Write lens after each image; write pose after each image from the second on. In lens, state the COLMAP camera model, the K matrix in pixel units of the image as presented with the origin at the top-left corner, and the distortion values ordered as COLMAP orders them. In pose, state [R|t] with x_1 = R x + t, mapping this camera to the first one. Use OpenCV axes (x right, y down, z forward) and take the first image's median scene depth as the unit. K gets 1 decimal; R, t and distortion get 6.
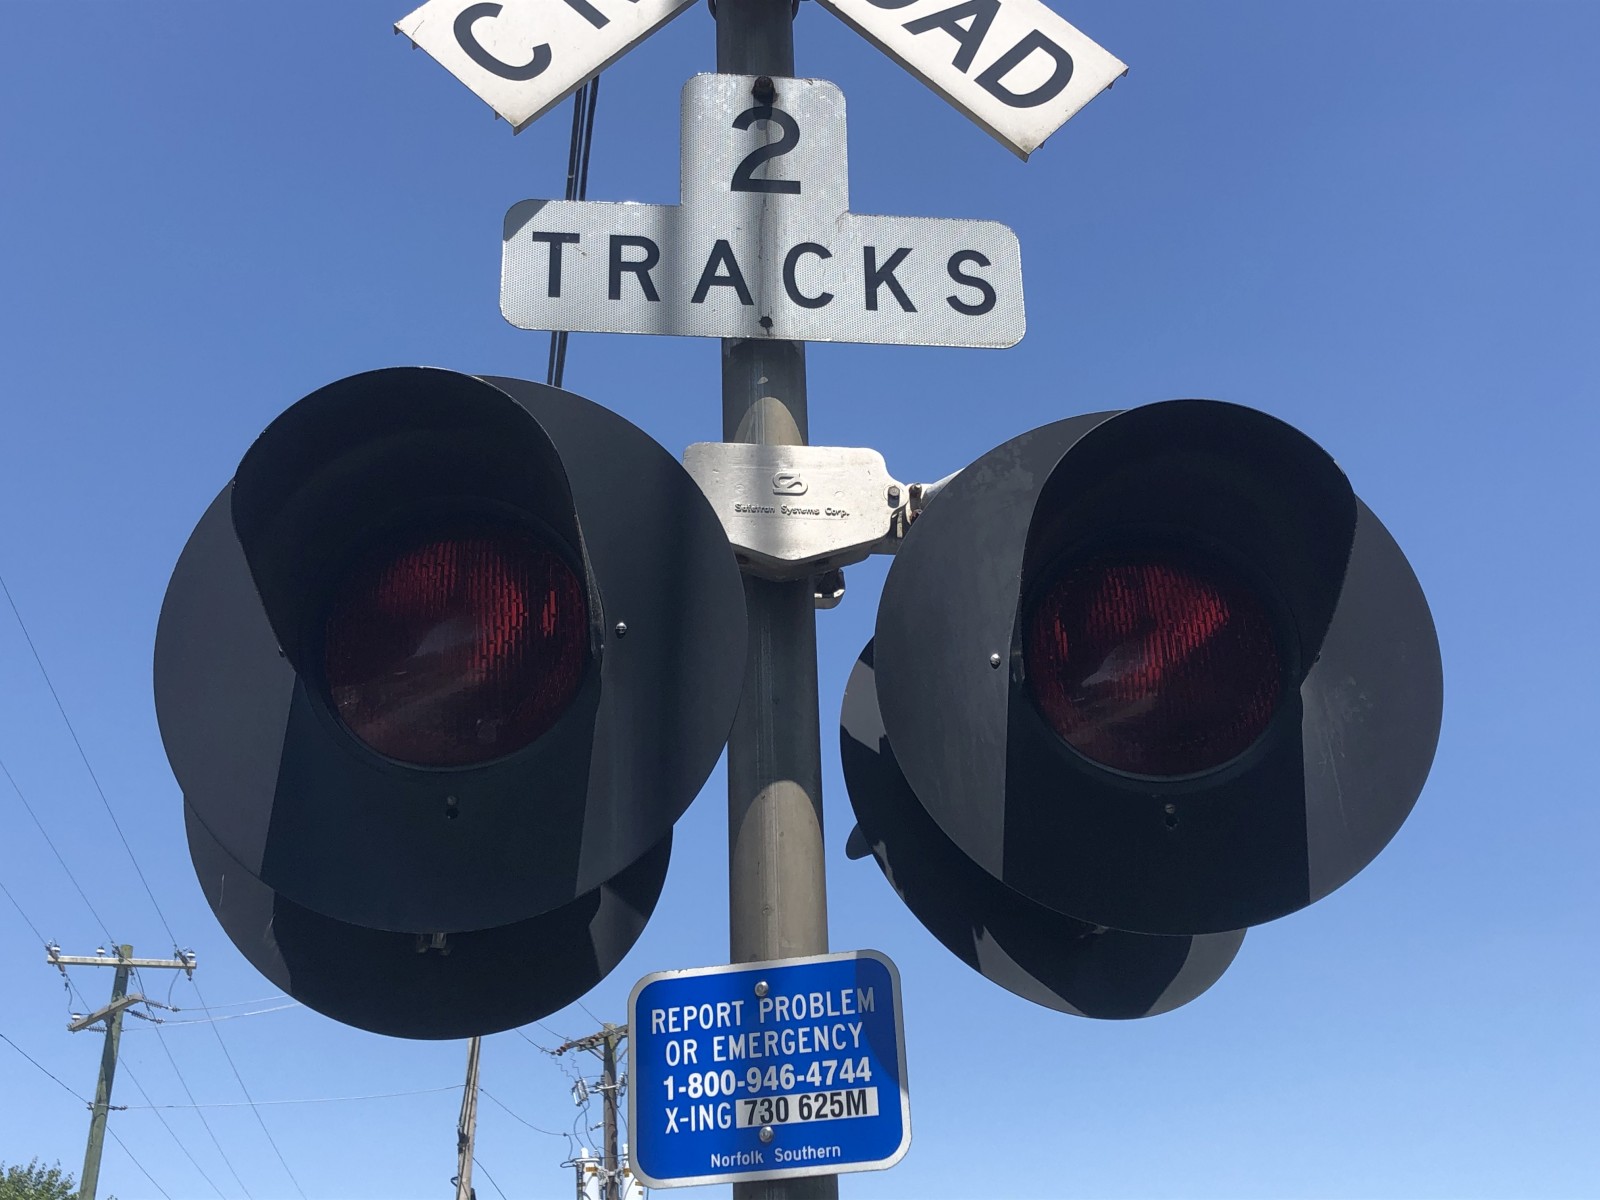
lens RADIAL K [[1923.9, 0, 747.6], [0, 1923.9, 573.9], [0, 0, 1]] dist [0.041091, -0.047050]
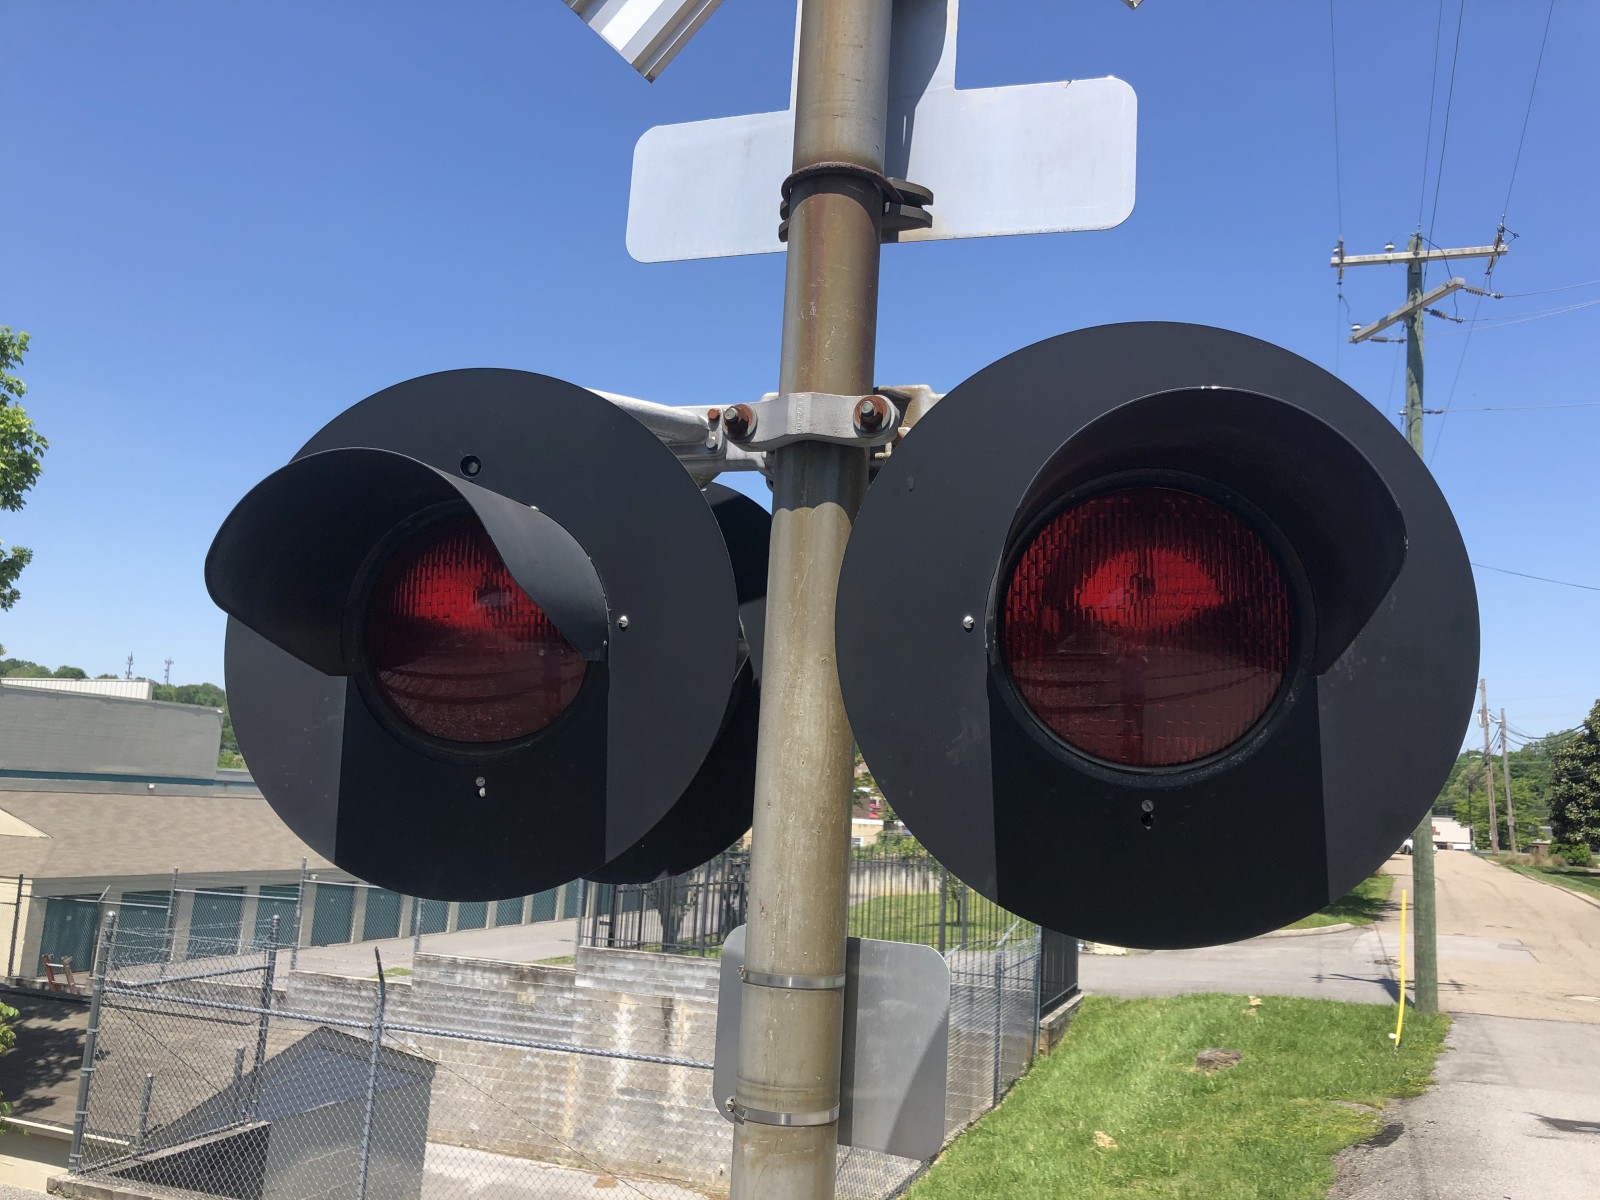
lens RADIAL K [[1331.3, 0, 809.6], [0, 1331.3, 578.0], [0, 0, 1]] dist [0.003955, 0.022140]
pose [[0.882037, -0.018071, -0.470834, -4.469885], [0.151811, 0.956877, 0.247668, 2.332089], [0.446055, -0.289930, 0.846744, 4.911660]]
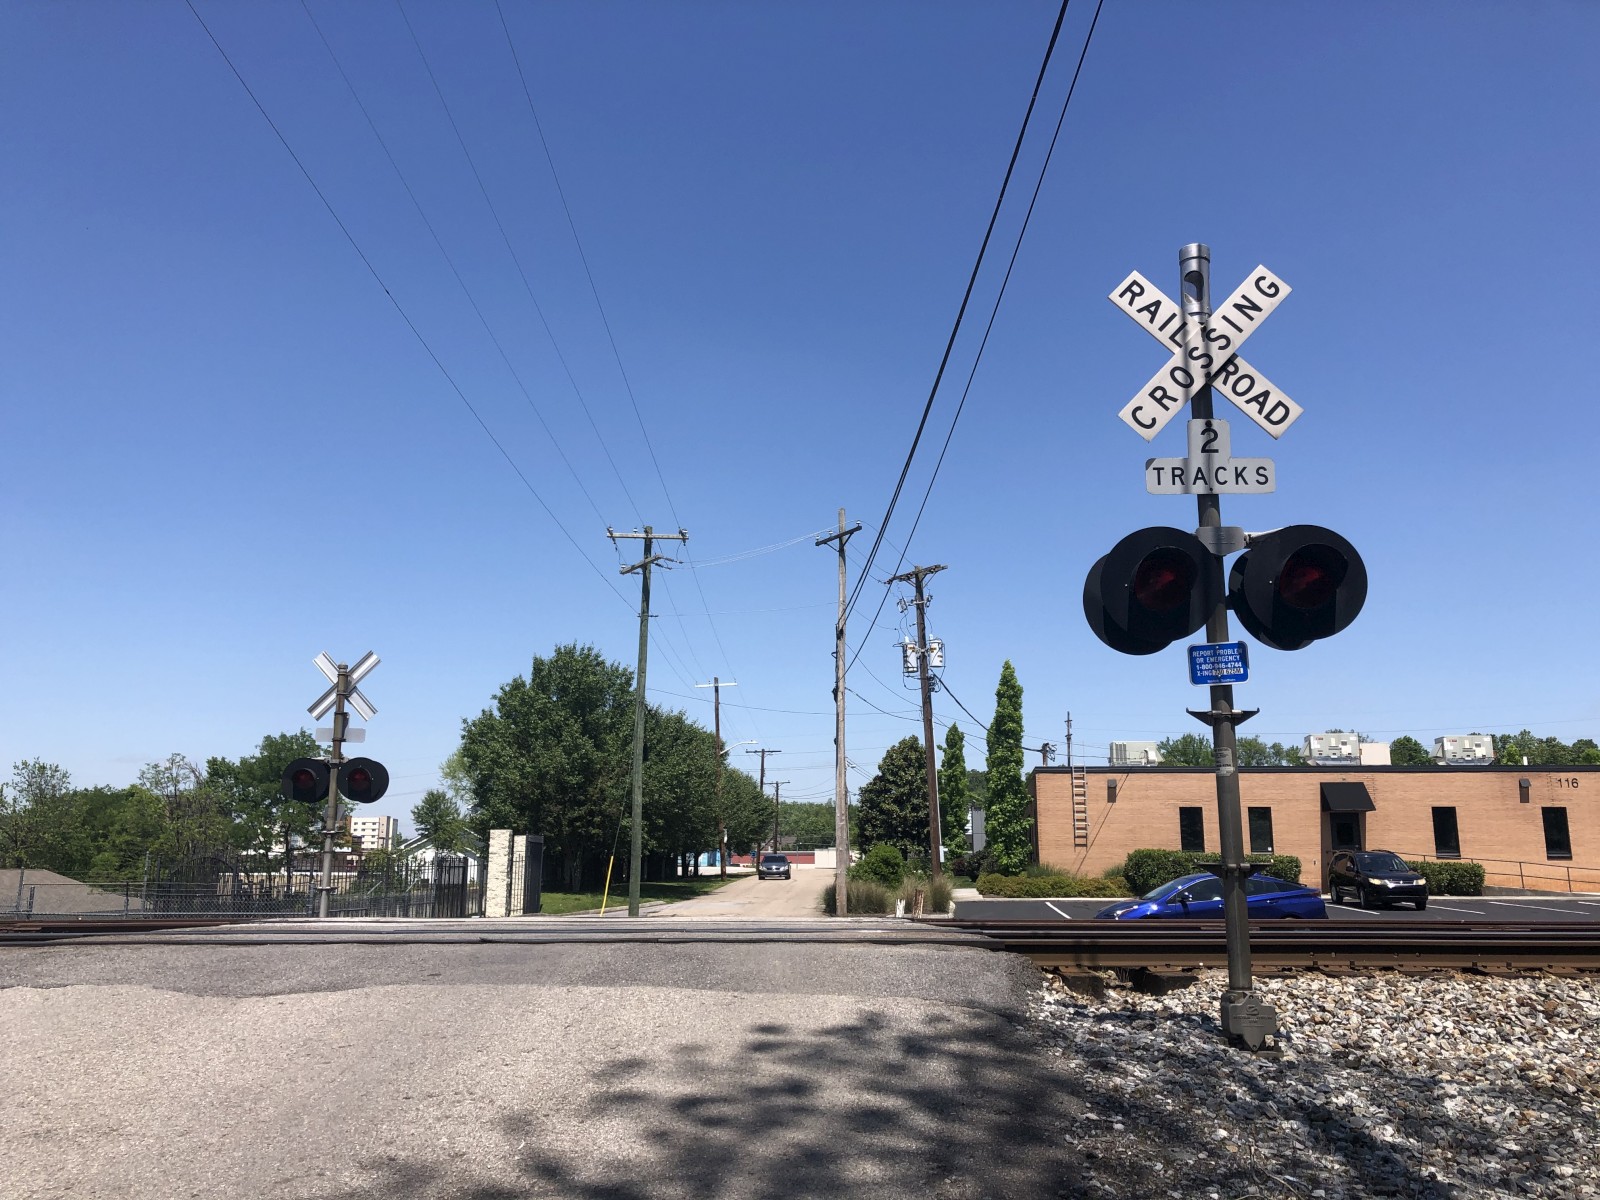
lens RADIAL K [[1320.5, 0, 795.3], [0, 1320.5, 578.9], [0, 0, 1]] dist [0.090388, -0.117306]
pose [[0.992069, -0.006574, -0.125521, -0.632866], [0.037599, 0.968428, 0.246443, -0.830132], [0.119938, -0.249208, 0.960994, -2.338675]]
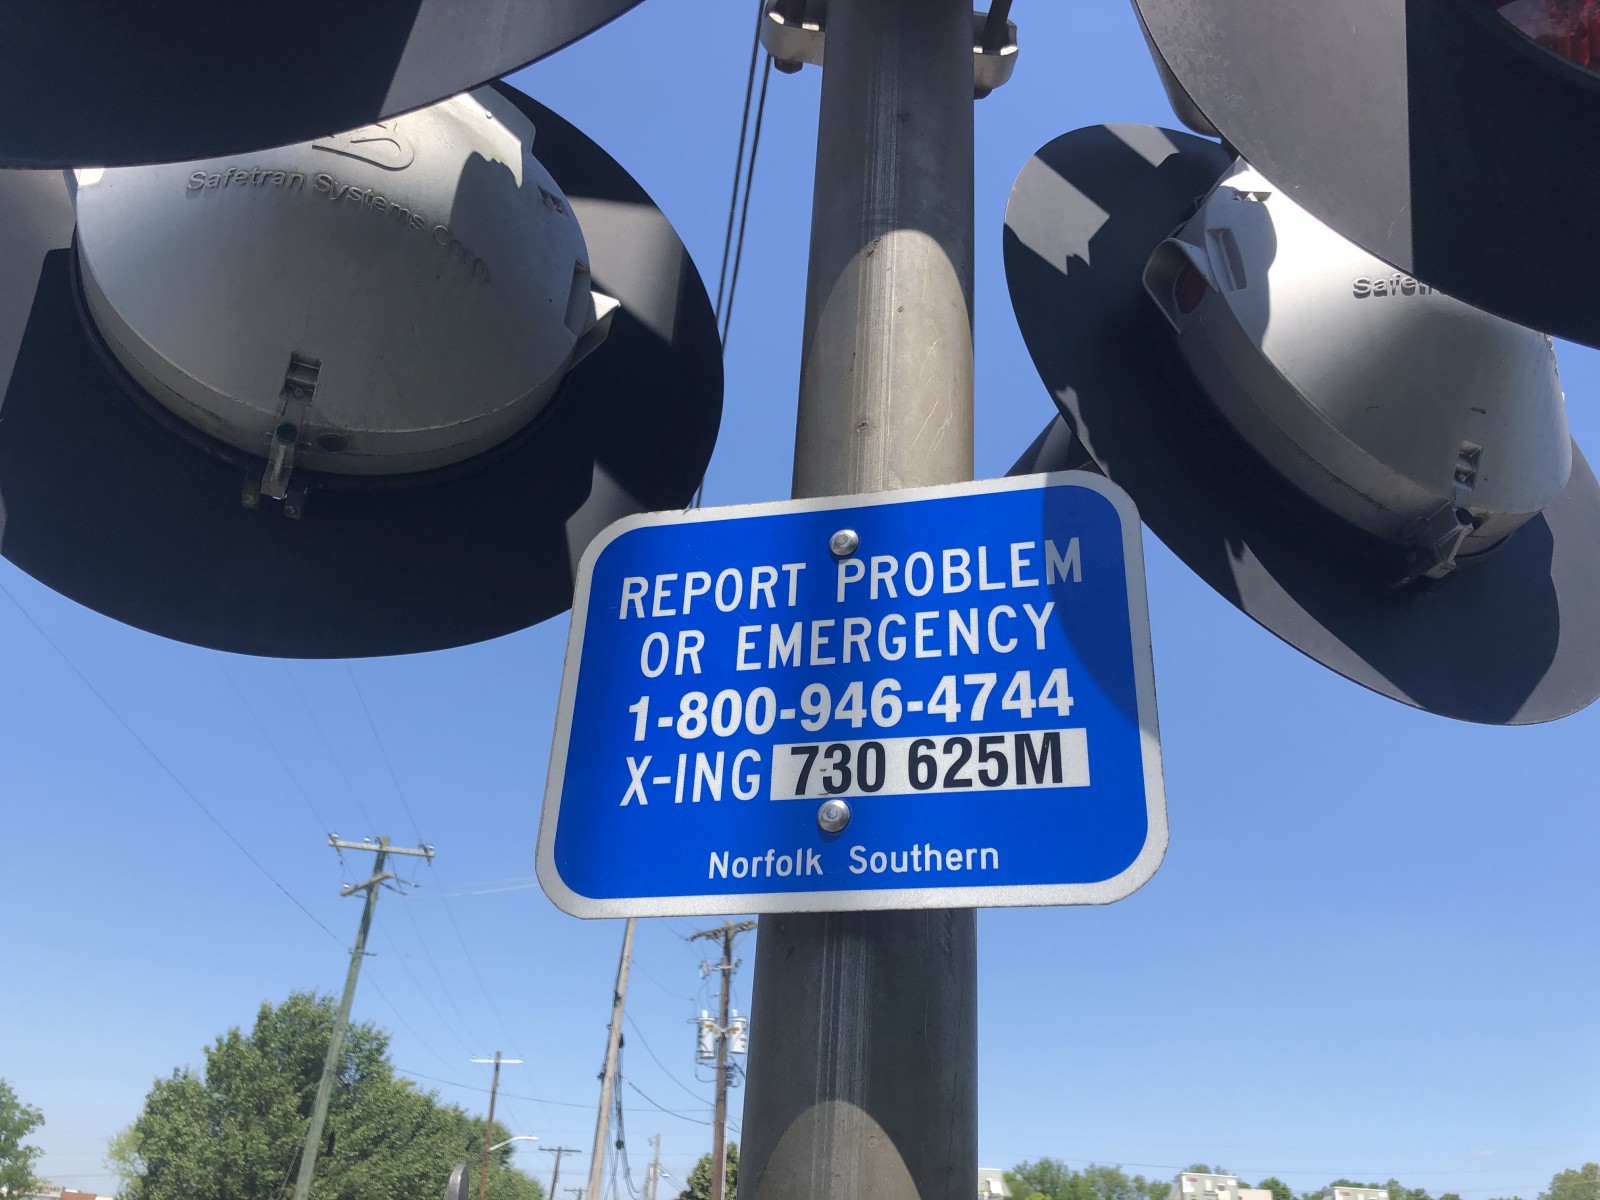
lens RADIAL K [[1337.9, 0, 800.0], [0, 1337.9, 600.0], [0, 0, 1]] dist [0.082813, -0.120073]
pose [[0.996947, 0.067829, -0.038674, 0.010372], [-0.068383, 0.997572, -0.013201, 0.238448], [0.037685, 0.015806, 0.999165, 0.666078]]
